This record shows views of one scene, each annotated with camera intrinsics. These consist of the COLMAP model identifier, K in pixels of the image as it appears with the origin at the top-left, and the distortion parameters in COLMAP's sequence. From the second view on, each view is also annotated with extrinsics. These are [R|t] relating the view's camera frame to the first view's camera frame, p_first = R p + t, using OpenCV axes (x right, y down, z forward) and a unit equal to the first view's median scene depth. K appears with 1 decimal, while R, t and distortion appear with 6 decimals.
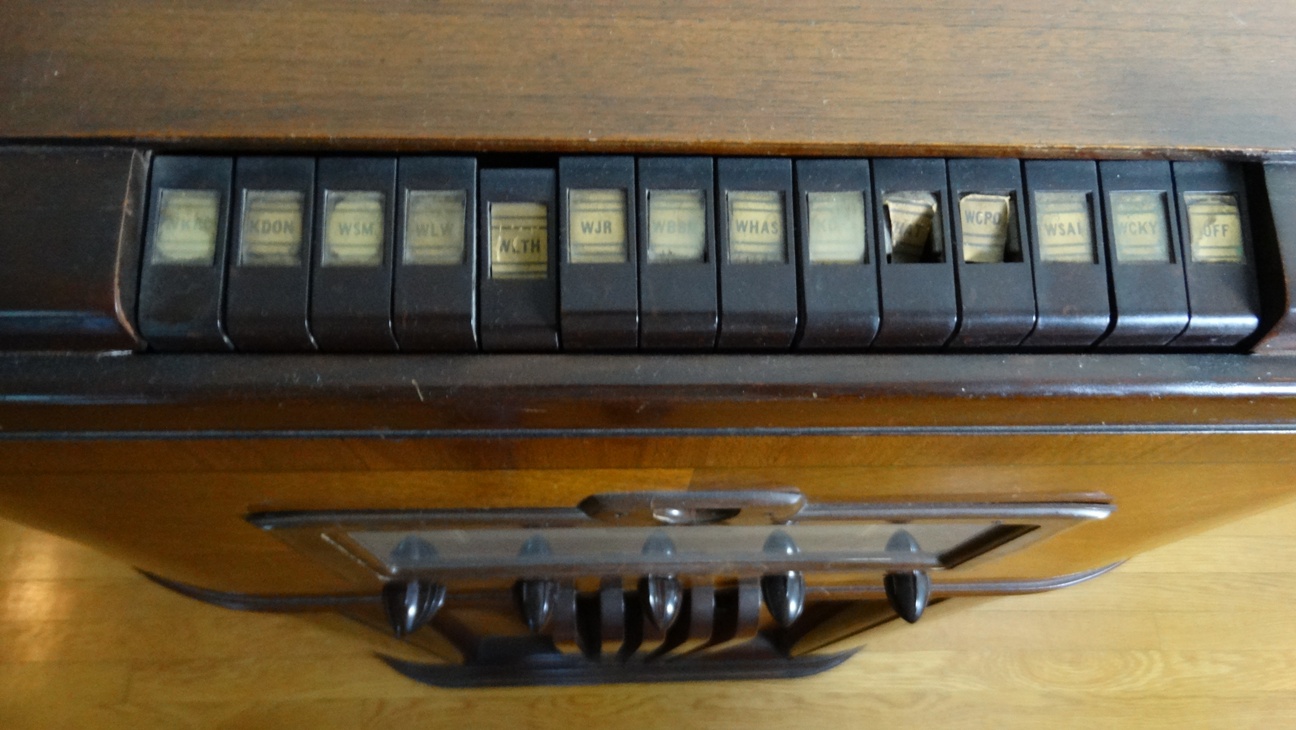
lens RADIAL K [[965.2, 0, 650.8], [0, 965.2, 366.6], [0, 0, 1]] dist [0.031177, -0.010559]
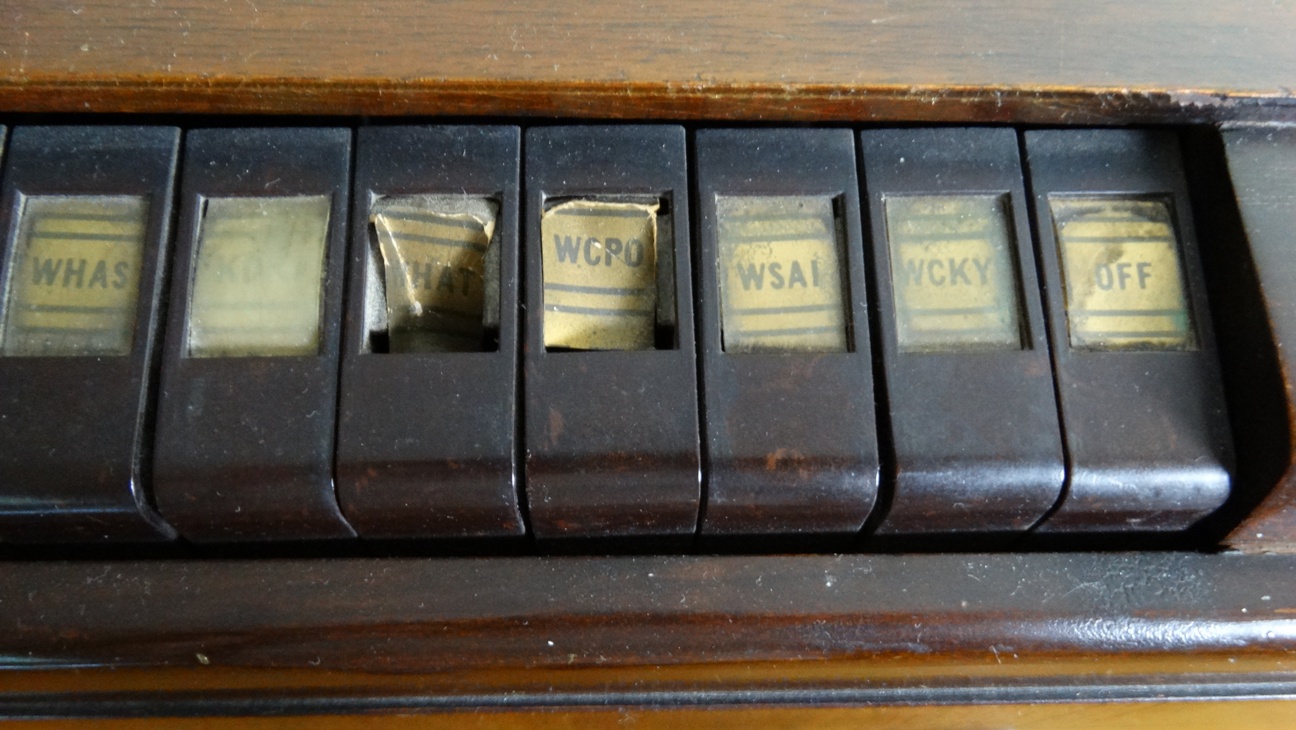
lens RADIAL K [[965.2, 0, 642.2], [0, 965.2, 366.5], [0, 0, 1]] dist [0.031177, -0.010559]
pose [[0.999581, -0.007219, -0.028041, 0.374379], [0.004709, 0.996061, -0.088550, -0.060137], [0.028570, 0.088381, 0.995677, 0.557614]]
